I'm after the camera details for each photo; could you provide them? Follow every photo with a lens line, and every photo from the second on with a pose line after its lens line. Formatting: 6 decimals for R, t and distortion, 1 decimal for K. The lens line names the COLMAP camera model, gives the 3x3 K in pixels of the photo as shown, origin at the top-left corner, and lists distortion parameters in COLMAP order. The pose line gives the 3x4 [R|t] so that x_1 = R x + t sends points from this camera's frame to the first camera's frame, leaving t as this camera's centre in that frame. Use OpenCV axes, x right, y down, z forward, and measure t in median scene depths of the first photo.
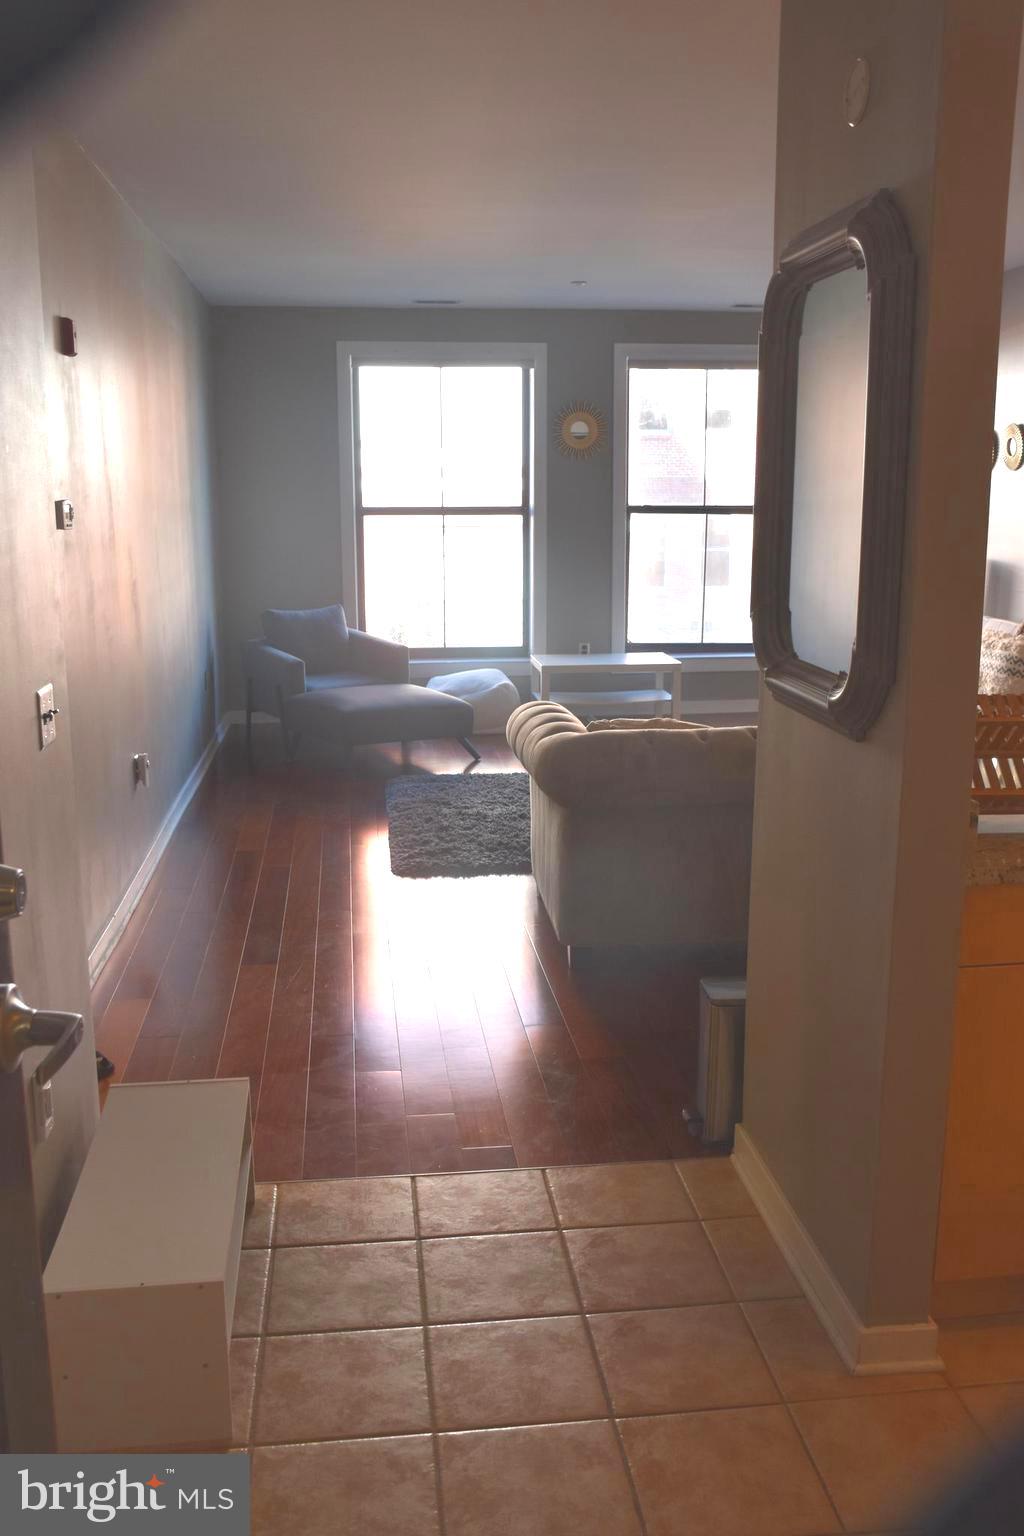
lens RADIAL K [[1342.4, 0, 512.0], [0, 1342.4, 768.0], [0, 0, 1]] dist [-0.104965, 0.118449]
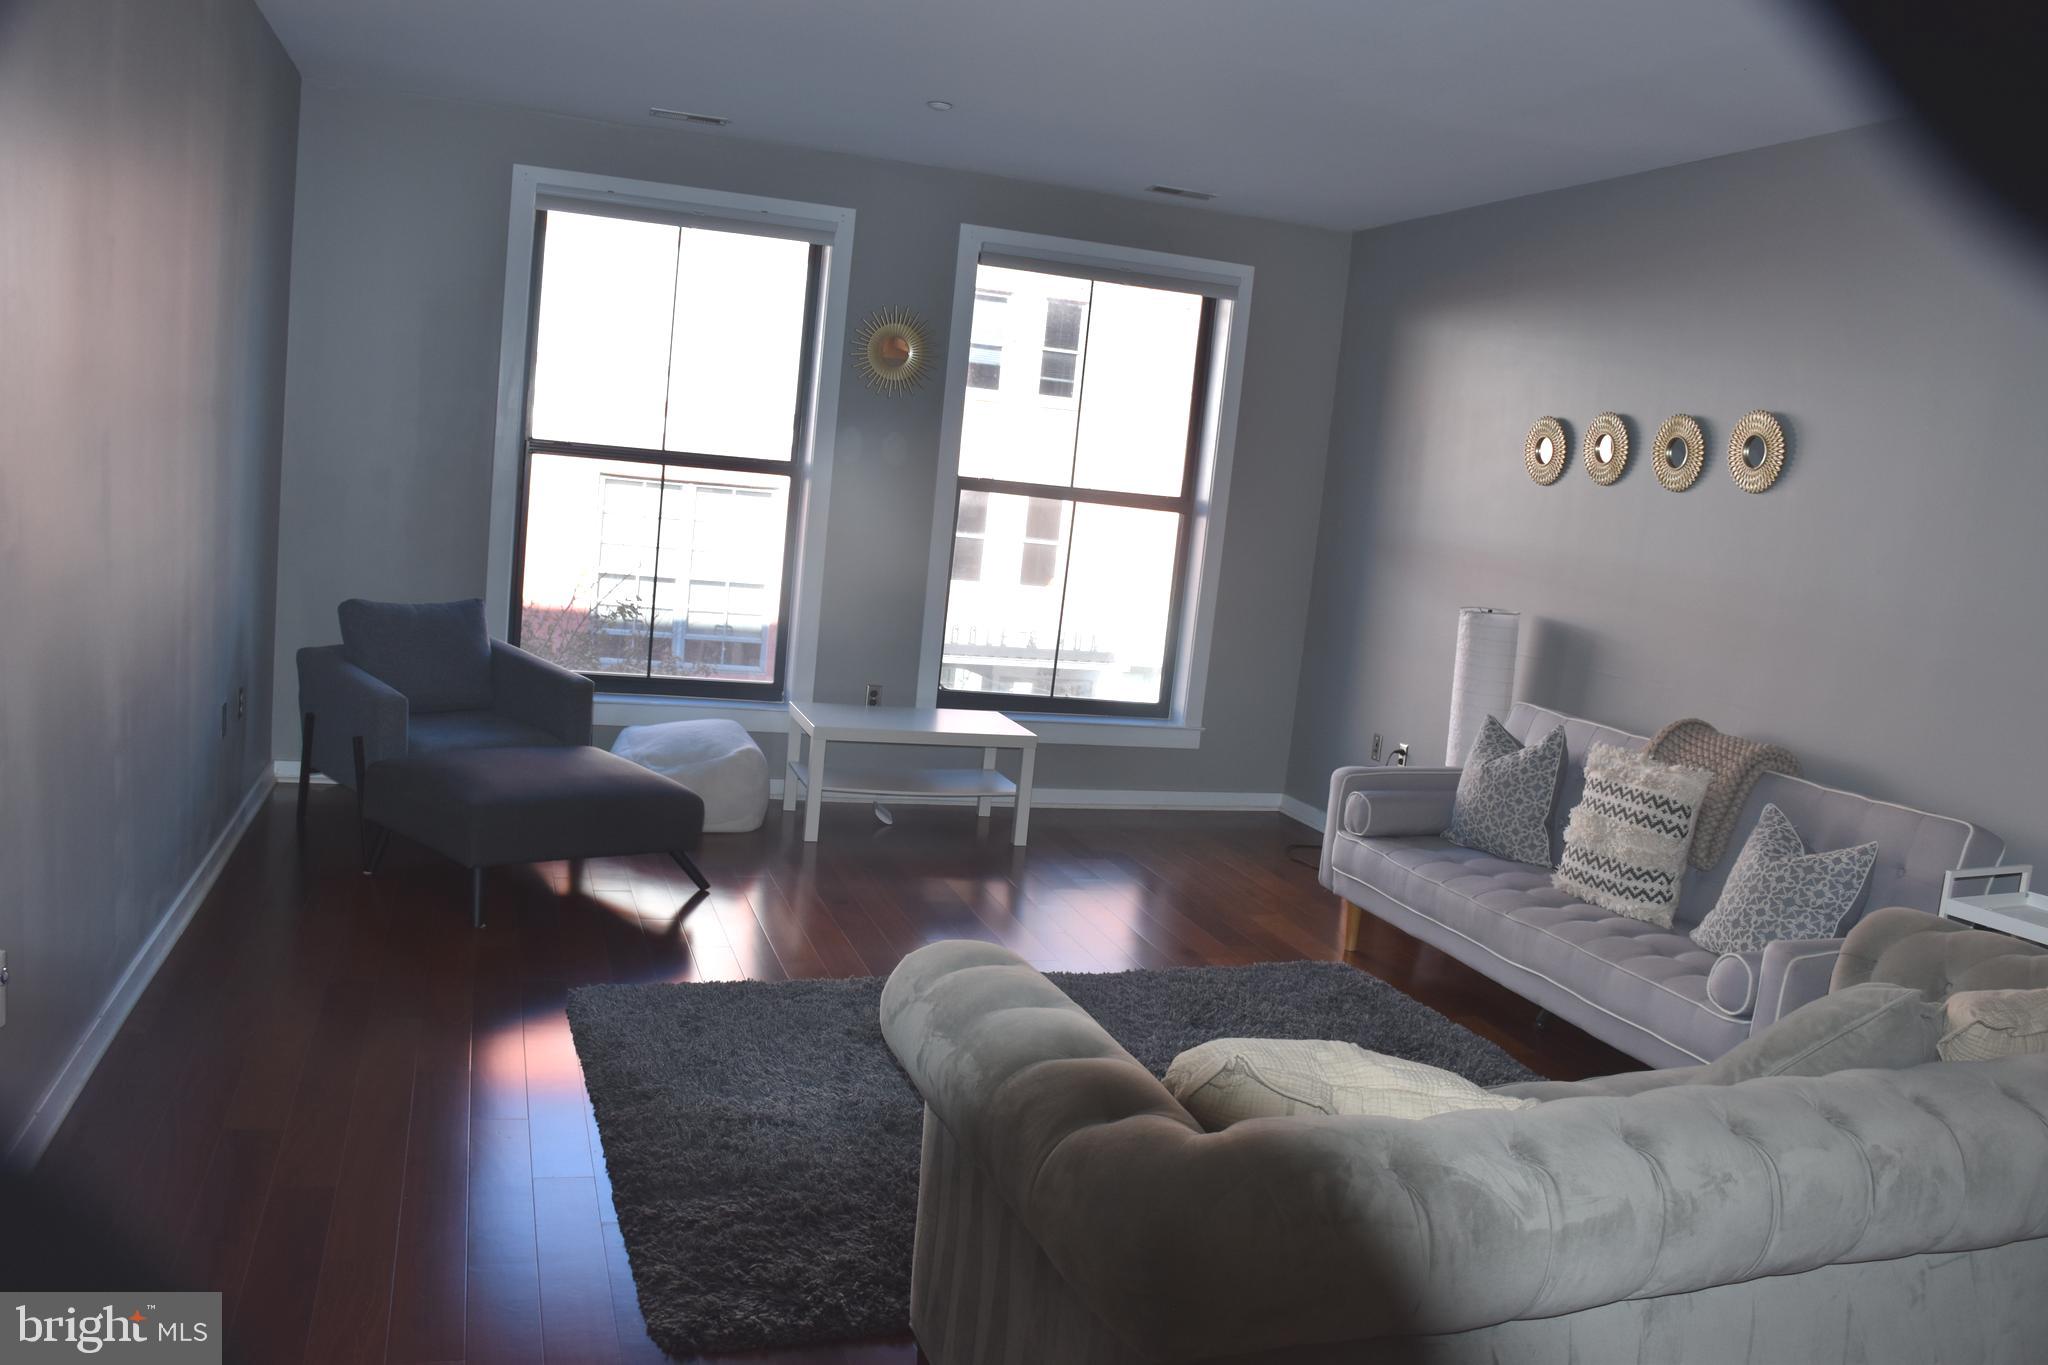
lens RADIAL K [[1619.0, 0, 1024.0], [0, 1619.0, 682.5], [0, 0, 1]] dist [-0.145116, 0.072994]
pose [[0.975503, 0.071840, 0.207924, -0.037123], [-0.058733, 0.995918, -0.068546, -0.050090], [-0.211999, 0.054655, 0.975740, 0.260463]]
